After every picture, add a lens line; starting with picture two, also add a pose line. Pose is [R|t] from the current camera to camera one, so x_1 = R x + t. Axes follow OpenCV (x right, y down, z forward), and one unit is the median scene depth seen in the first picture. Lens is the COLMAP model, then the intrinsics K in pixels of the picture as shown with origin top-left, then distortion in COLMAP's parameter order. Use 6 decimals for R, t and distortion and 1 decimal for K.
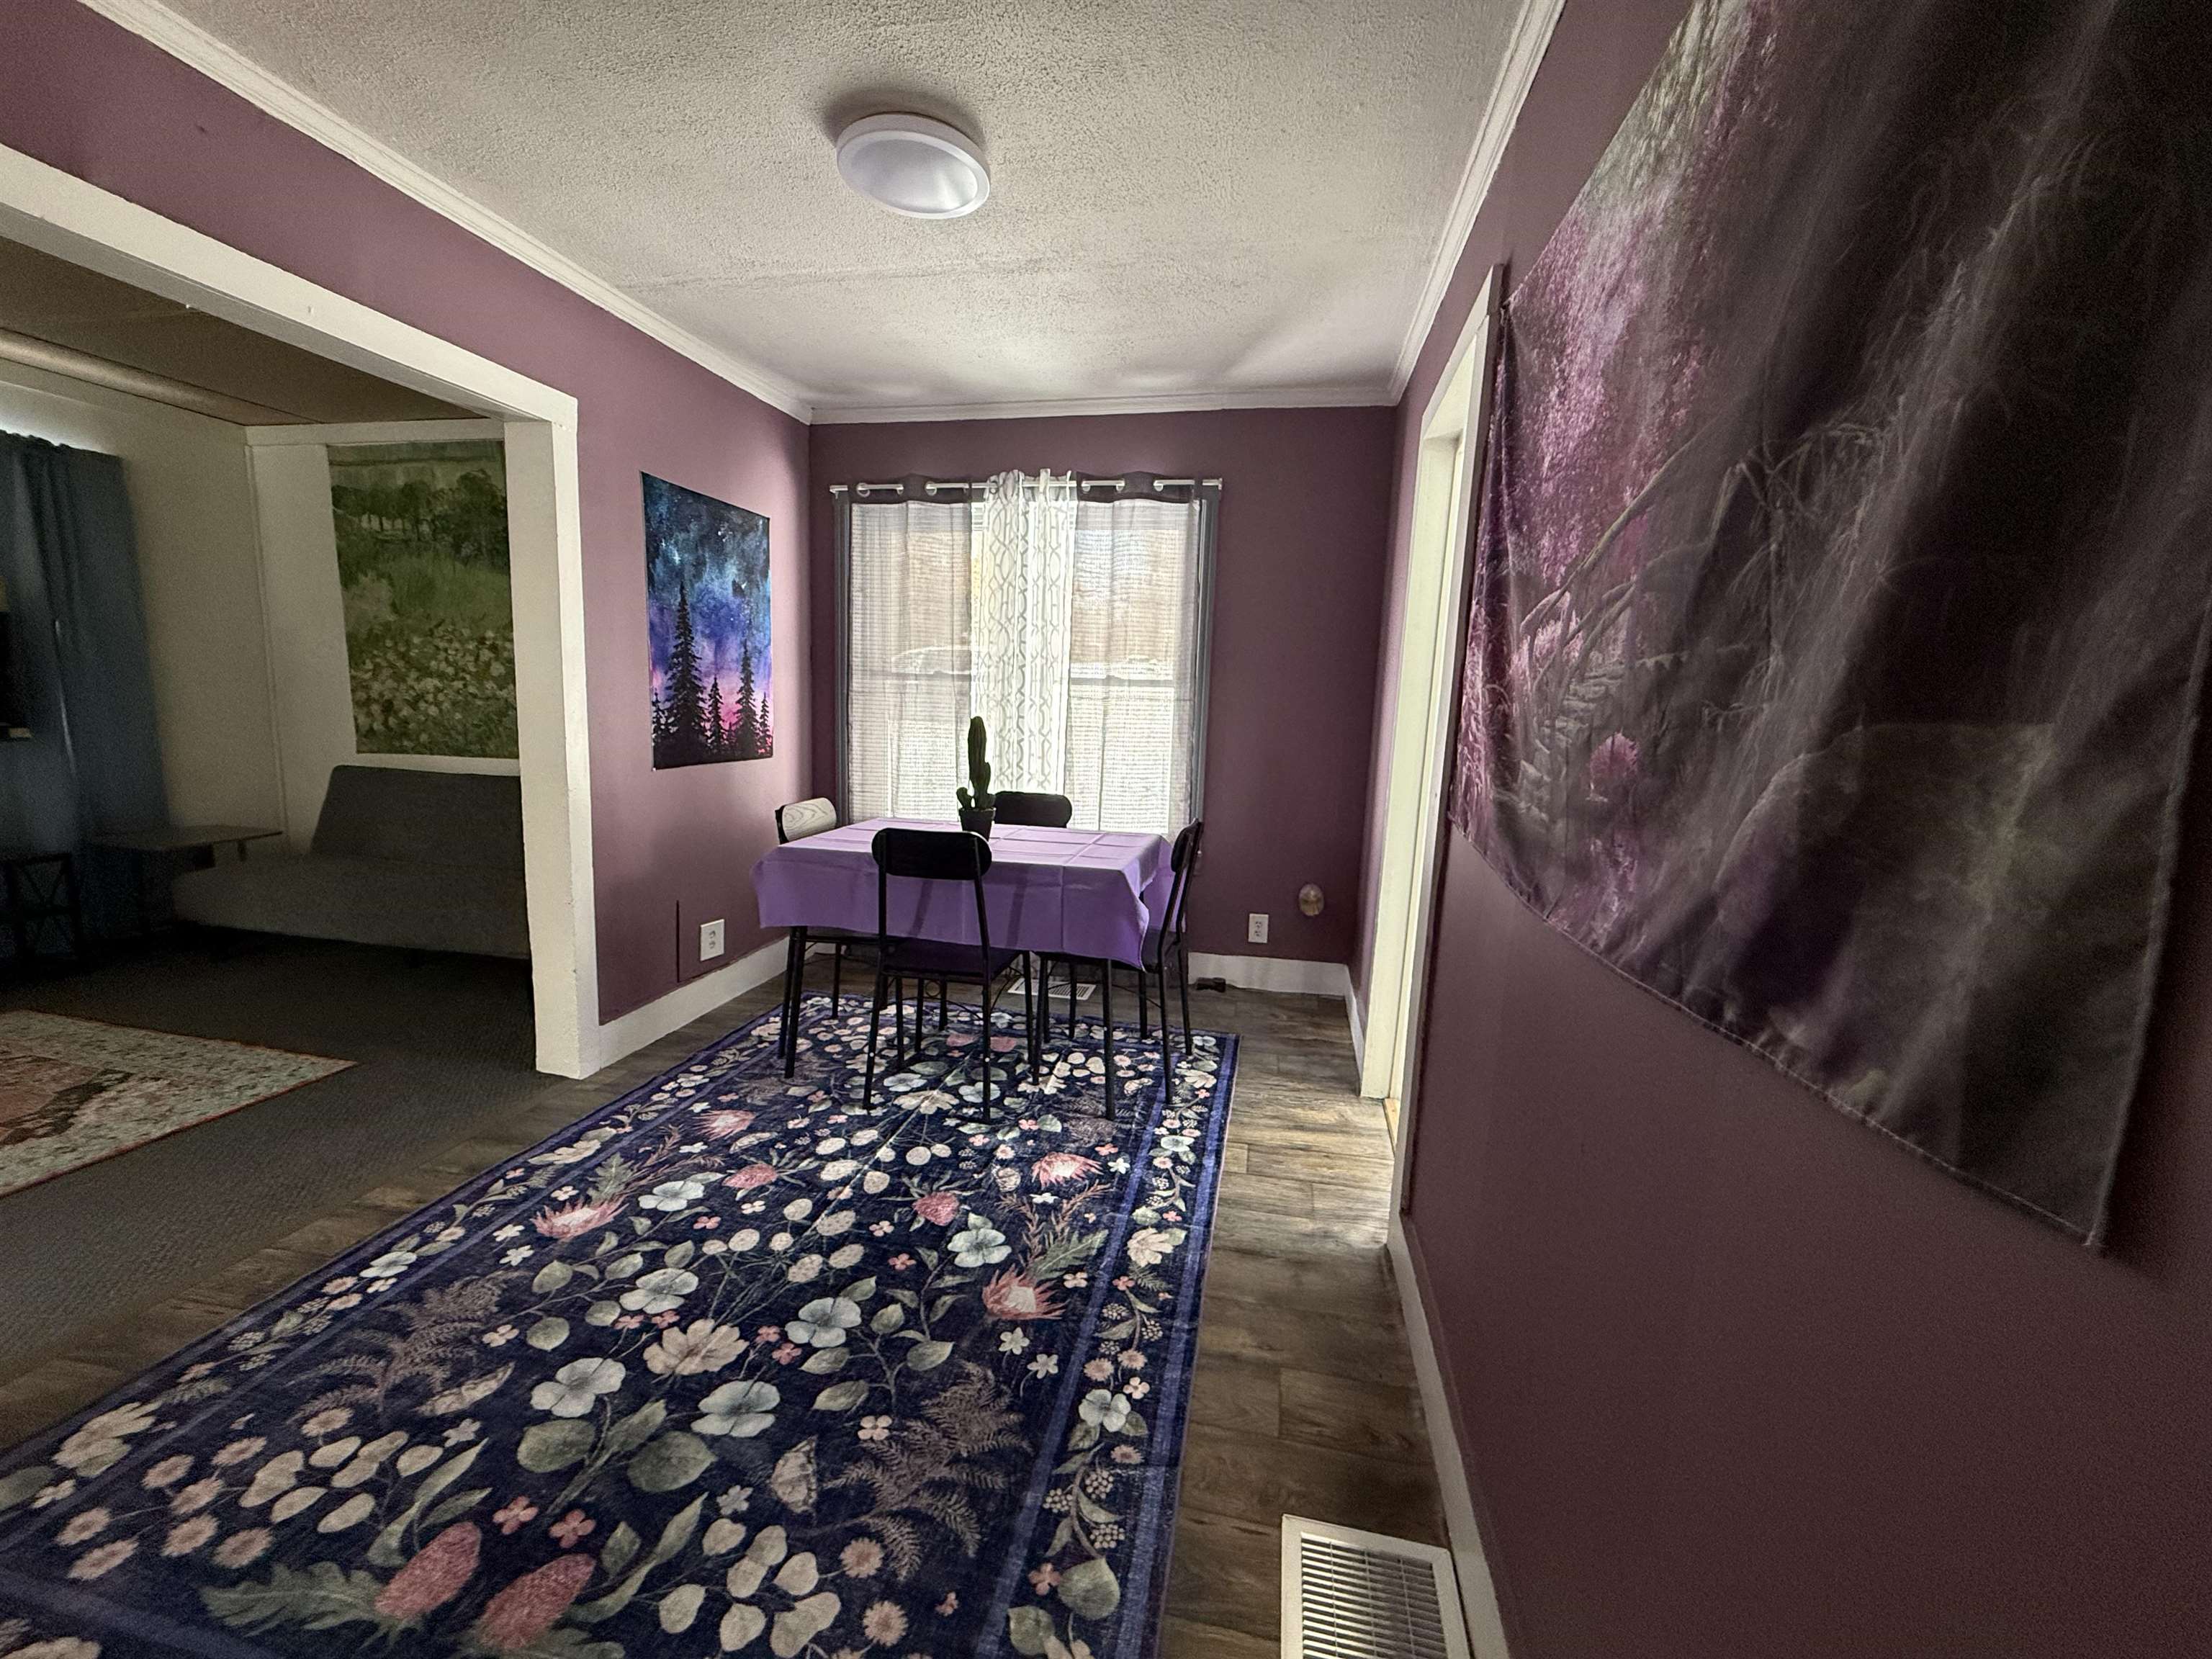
lens RADIAL K [[887.1, 0, 1099.9], [0, 887.1, 829.4], [0, 0, 1]] dist [0.002025, -0.000126]
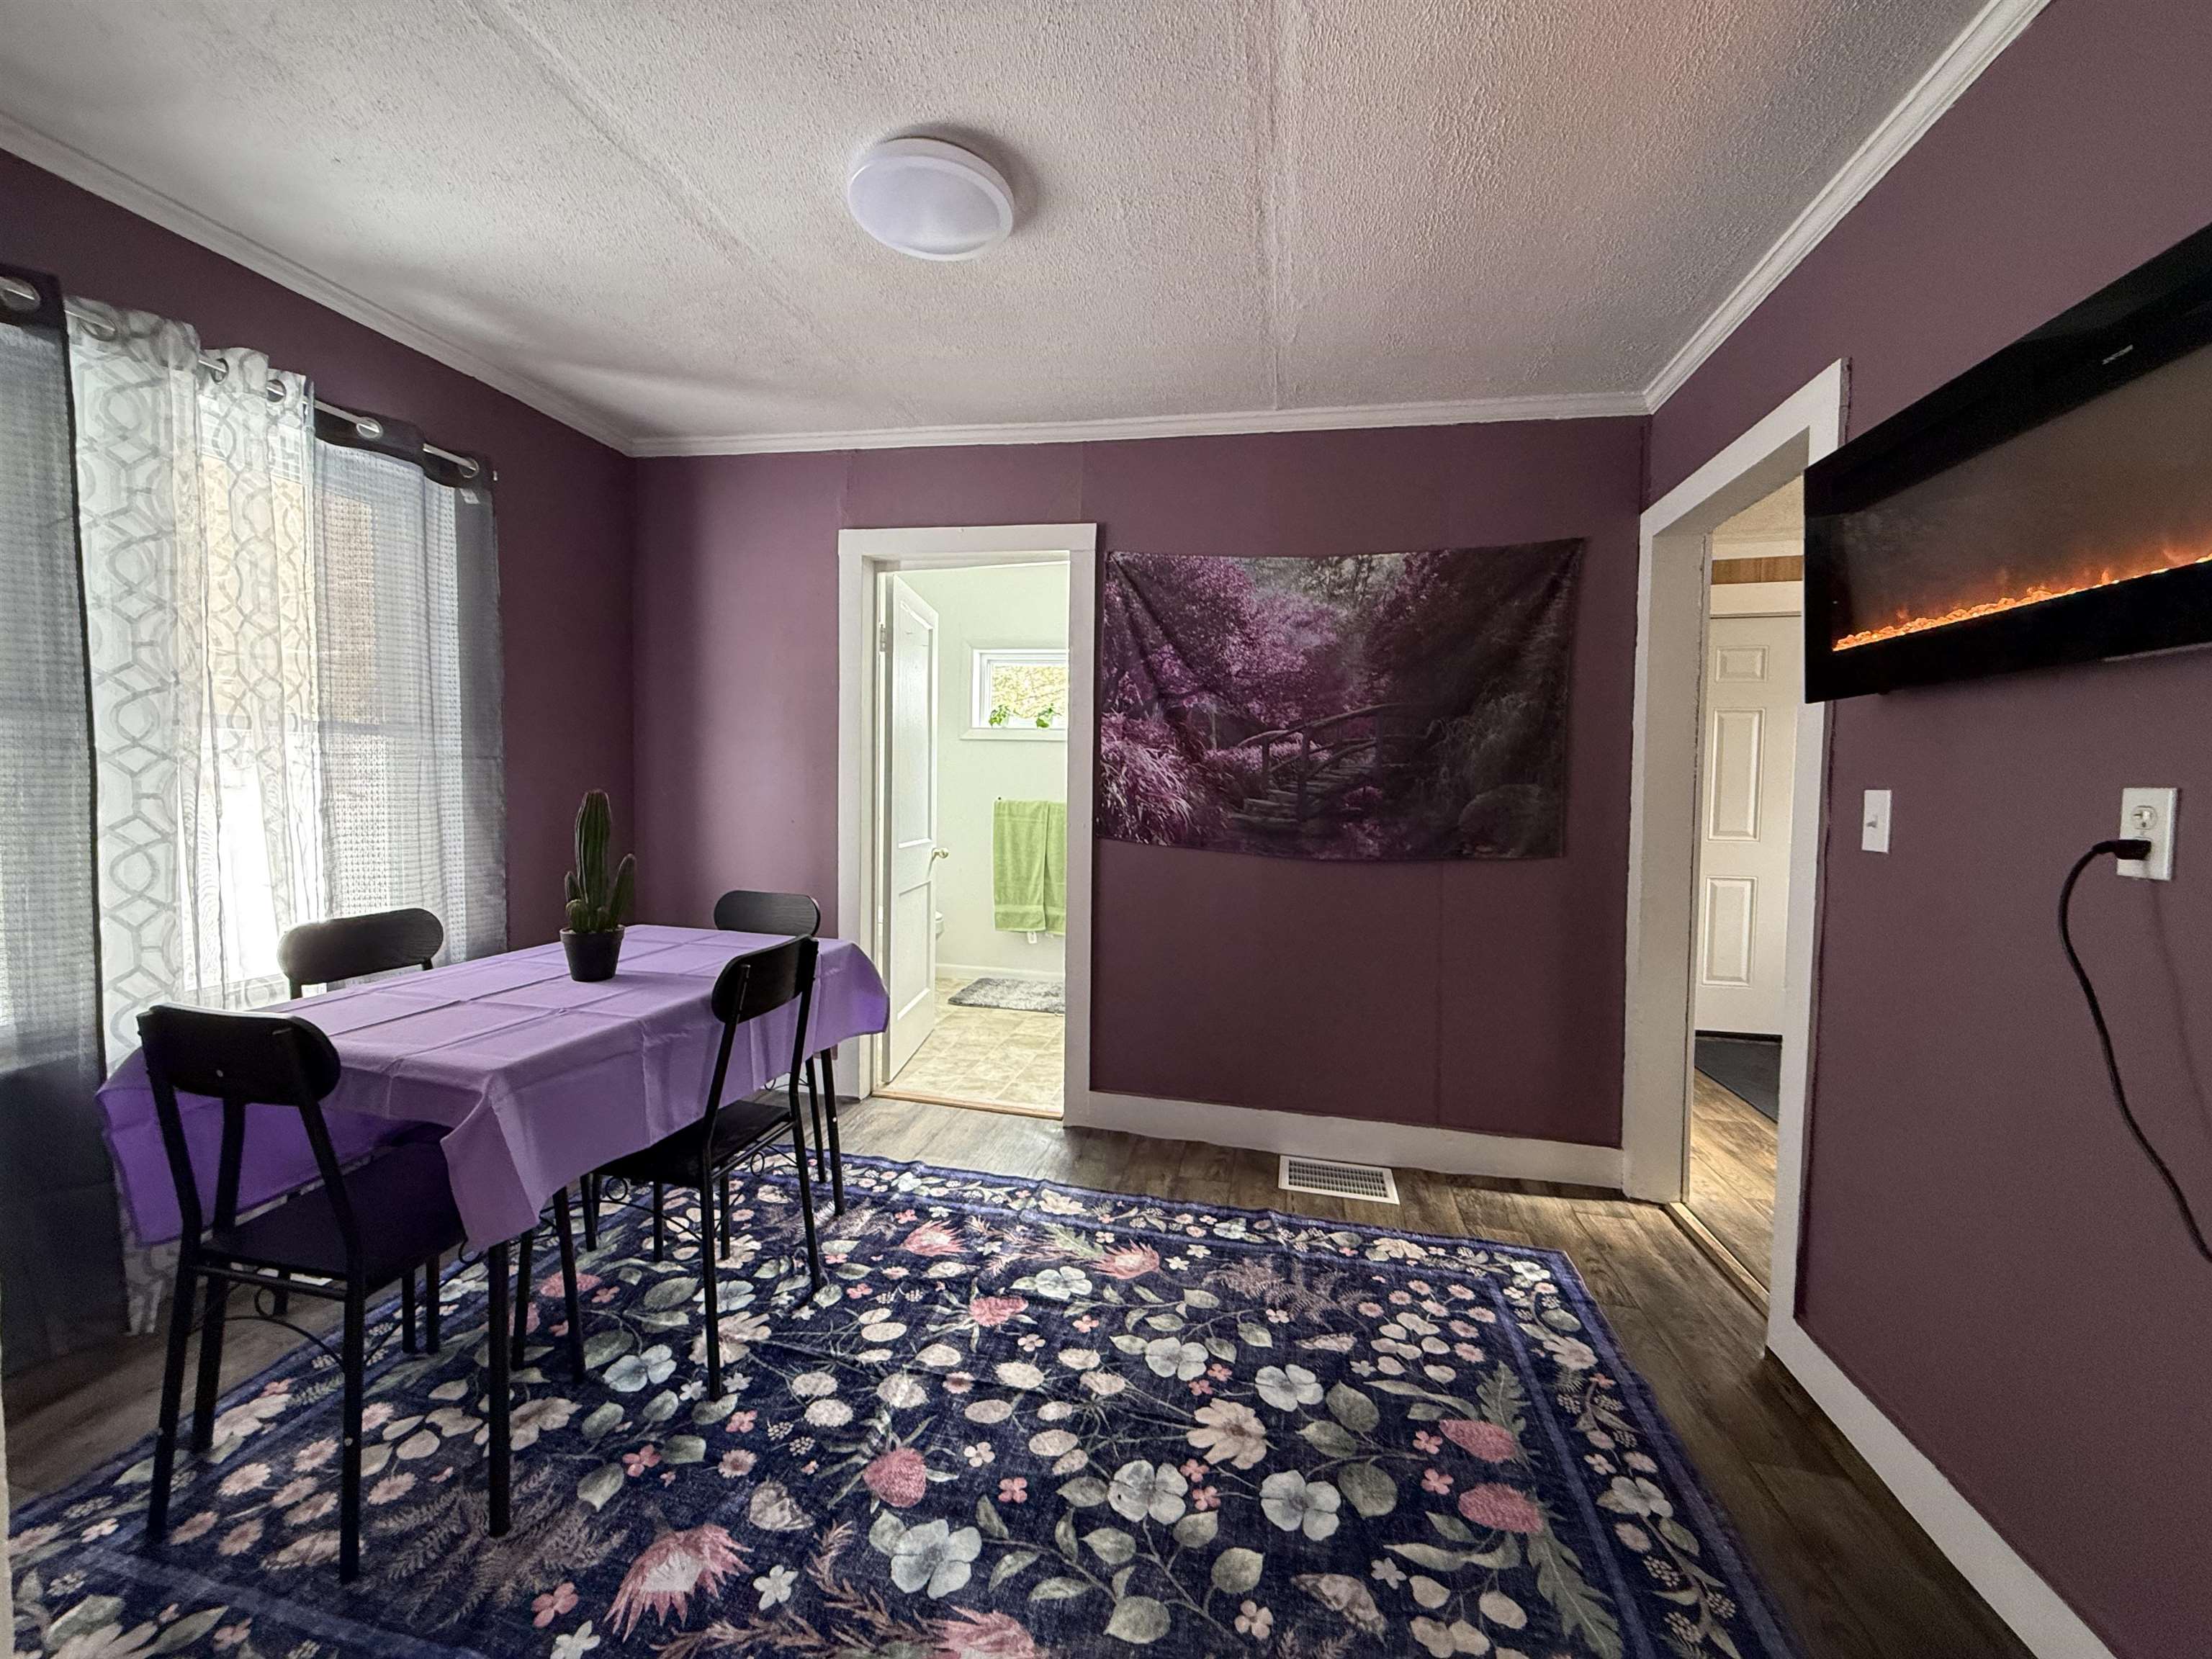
lens RADIAL K [[887.1, 0, 1113.9], [0, 887.1, 827.3], [0, 0, 1]] dist [0.002025, -0.000126]
pose [[-0.006859, -0.086044, 0.996268, -1.296805], [0.119631, 0.989065, 0.086246, -0.177487], [-0.992795, 0.119777, 0.003509, 0.974065]]
